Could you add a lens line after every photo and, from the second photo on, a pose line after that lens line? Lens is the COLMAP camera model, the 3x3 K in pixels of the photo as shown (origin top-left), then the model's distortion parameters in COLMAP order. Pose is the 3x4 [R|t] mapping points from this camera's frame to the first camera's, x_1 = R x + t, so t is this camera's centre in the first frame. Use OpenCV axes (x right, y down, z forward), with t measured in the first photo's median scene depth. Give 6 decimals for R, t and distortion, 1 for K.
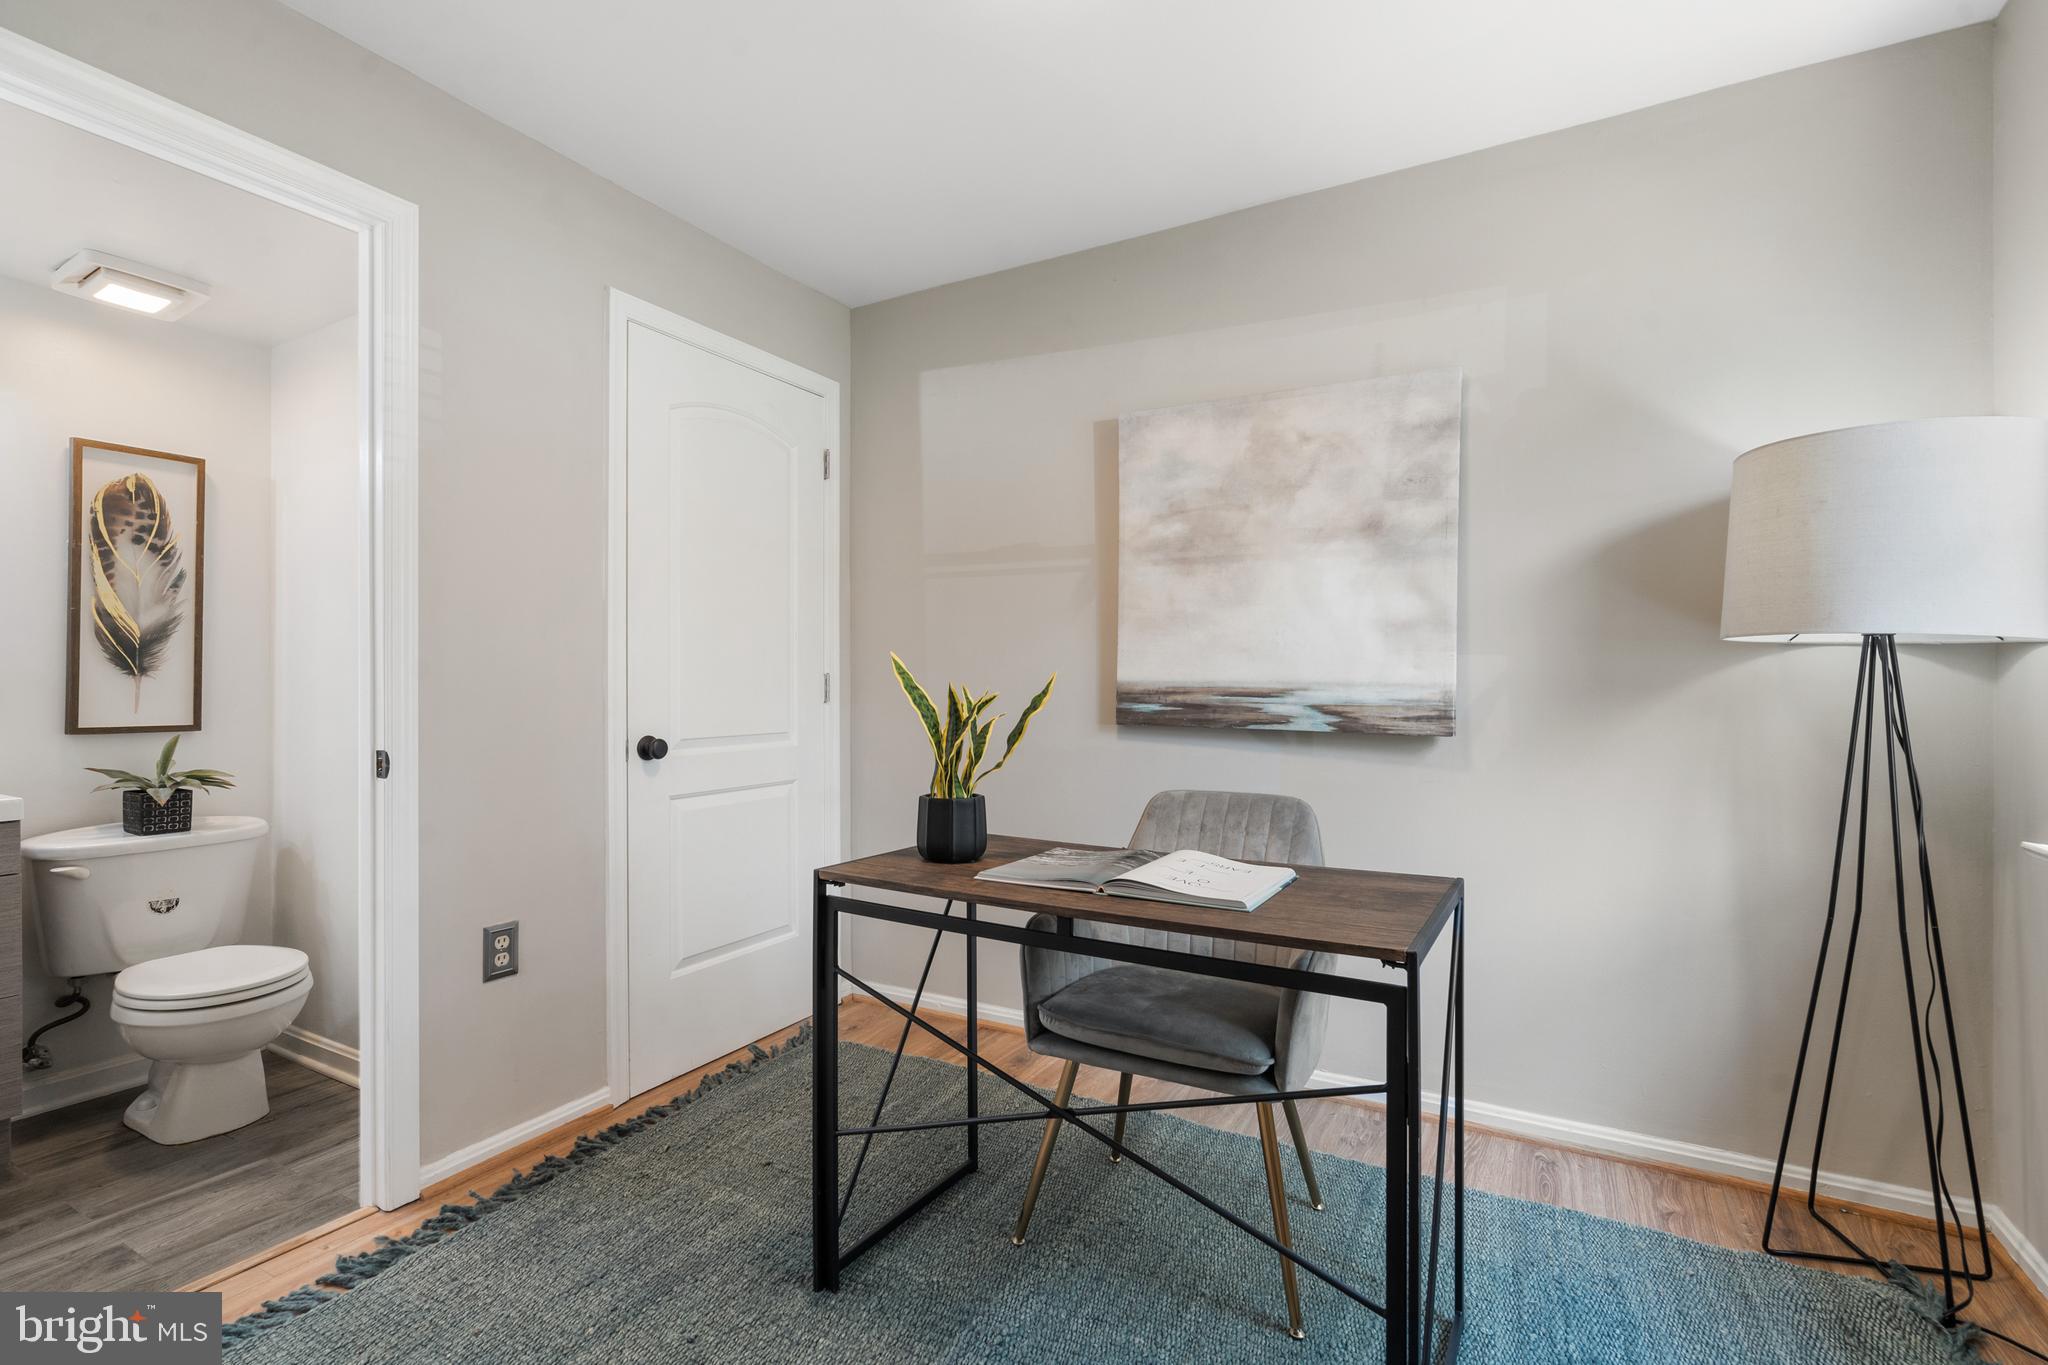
lens RADIAL K [[938.2, 0, 1022.6], [0, 938.2, 672.7], [0, 0, 1]] dist [-0.002572, 0.001617]
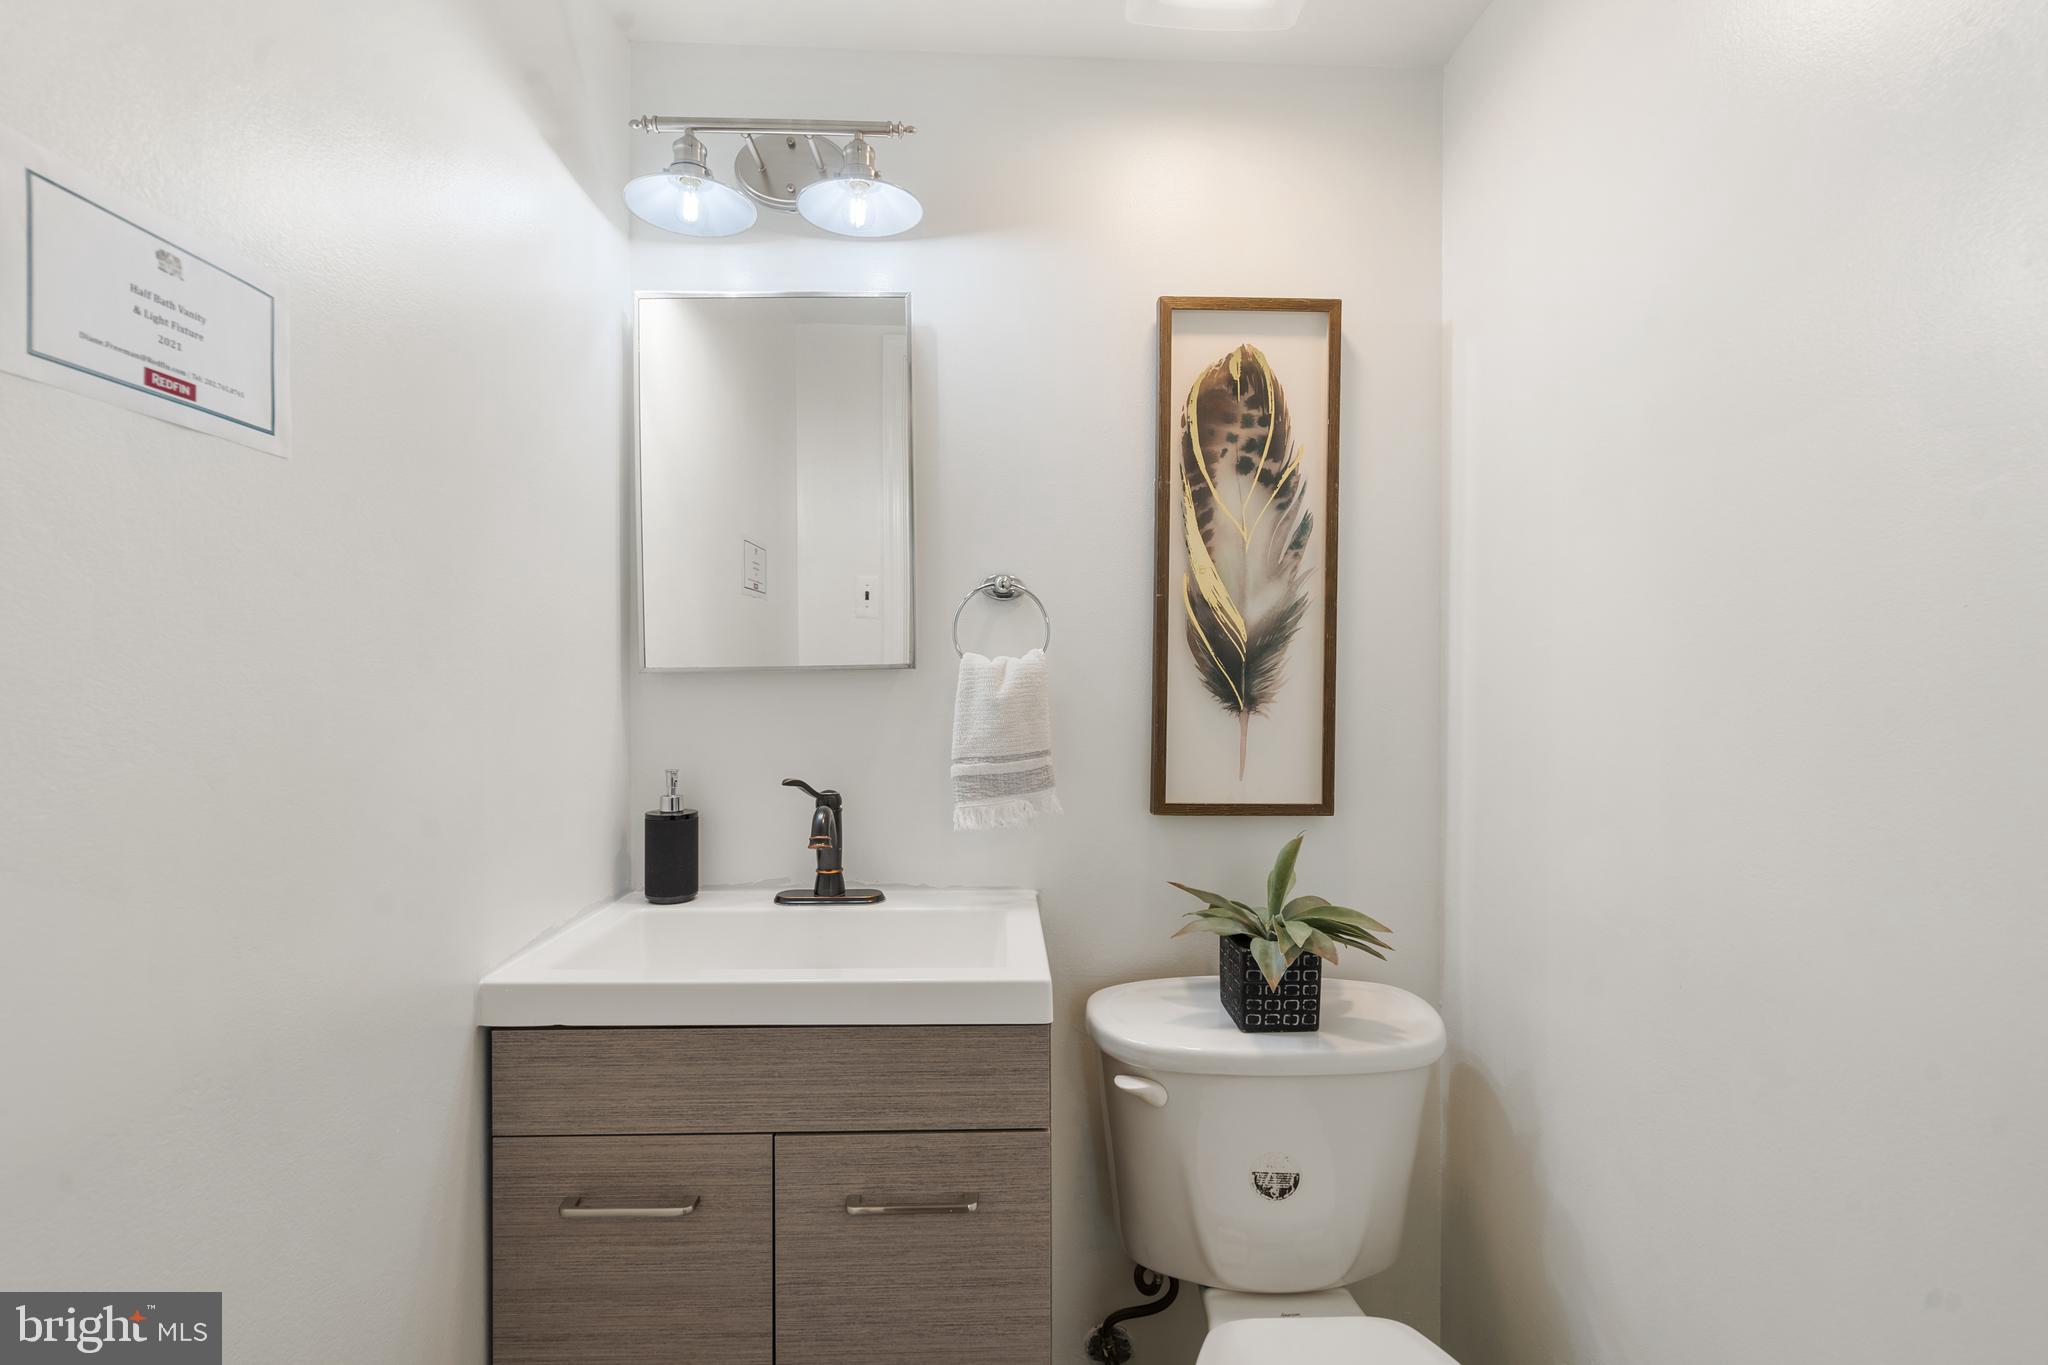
lens RADIAL K [[934.4, 0, 1024.0], [0, 934.4, 682.5], [0, 0, 1]] dist [-0.001731, 0.001205]
pose [[0.516430, 0.012295, -0.856241, -0.541582], [0.002383, 0.999872, 0.015795, -0.023249], [0.856326, -0.010197, 0.516335, 0.607046]]
